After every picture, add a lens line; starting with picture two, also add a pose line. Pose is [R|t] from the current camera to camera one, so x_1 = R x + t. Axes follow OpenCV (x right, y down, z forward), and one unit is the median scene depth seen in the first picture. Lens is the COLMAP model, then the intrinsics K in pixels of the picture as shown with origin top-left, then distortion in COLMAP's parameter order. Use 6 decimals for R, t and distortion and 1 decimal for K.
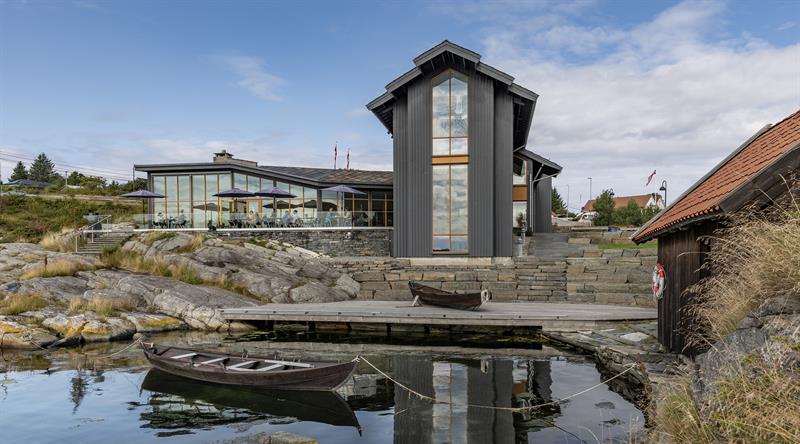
lens RADIAL K [[1537.8, 0, 400.0], [0, 1537.8, 222.0], [0, 0, 1]] dist [0.004028, 0.013416]
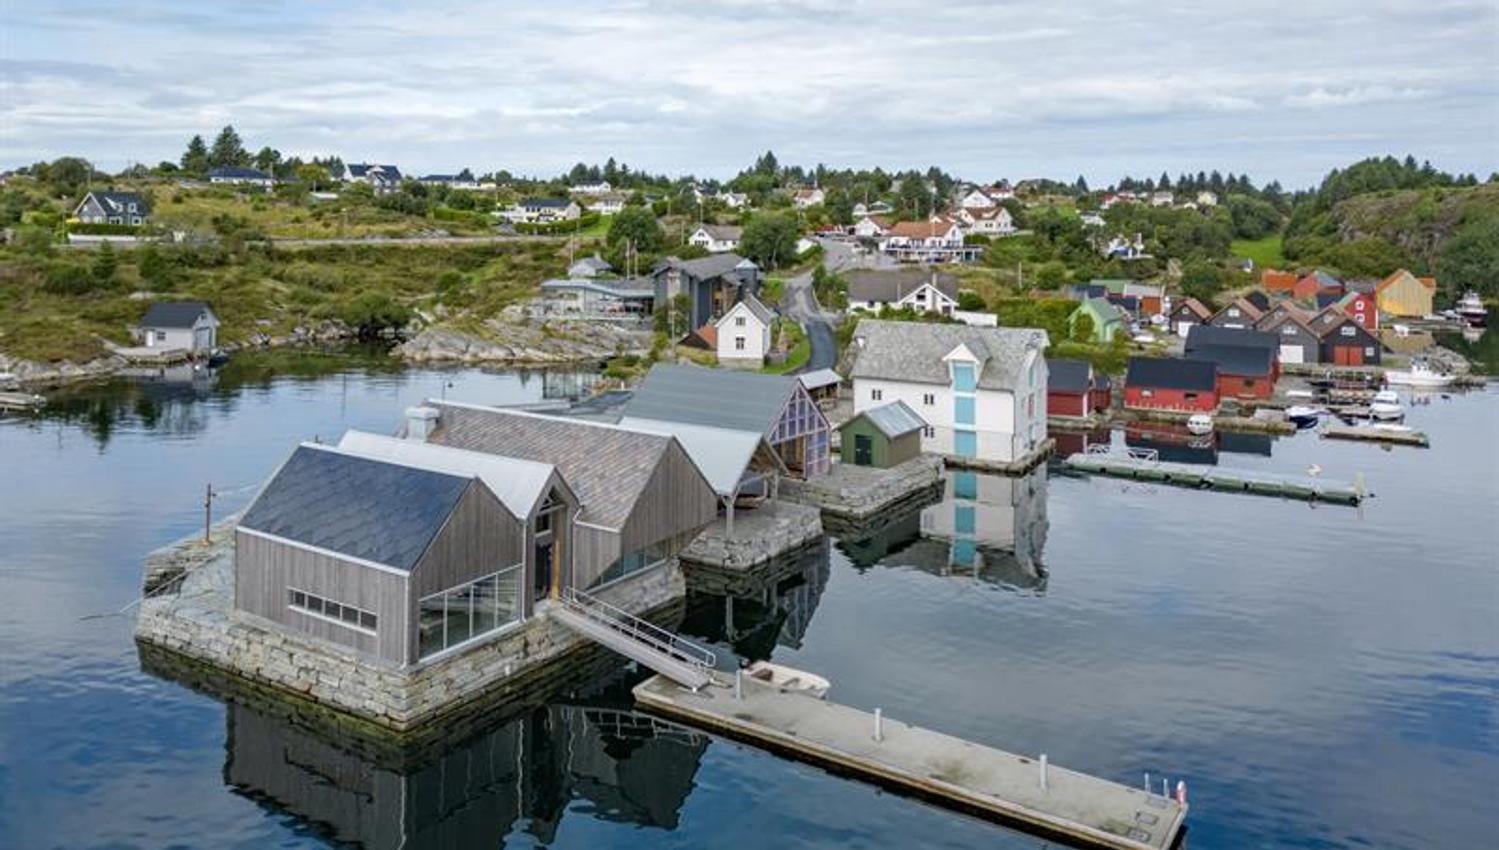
lens RADIAL K [[2409.7, 0, 749.5], [0, 2409.7, 425.0], [0, 0, 1]] dist [0.011859, 0.008373]
pose [[0.999800, 0.012702, 0.015427, 0.011302], [-0.014090, 0.995521, 0.093483, -0.023854], [-0.014170, -0.093681, 0.995501, -0.360387]]
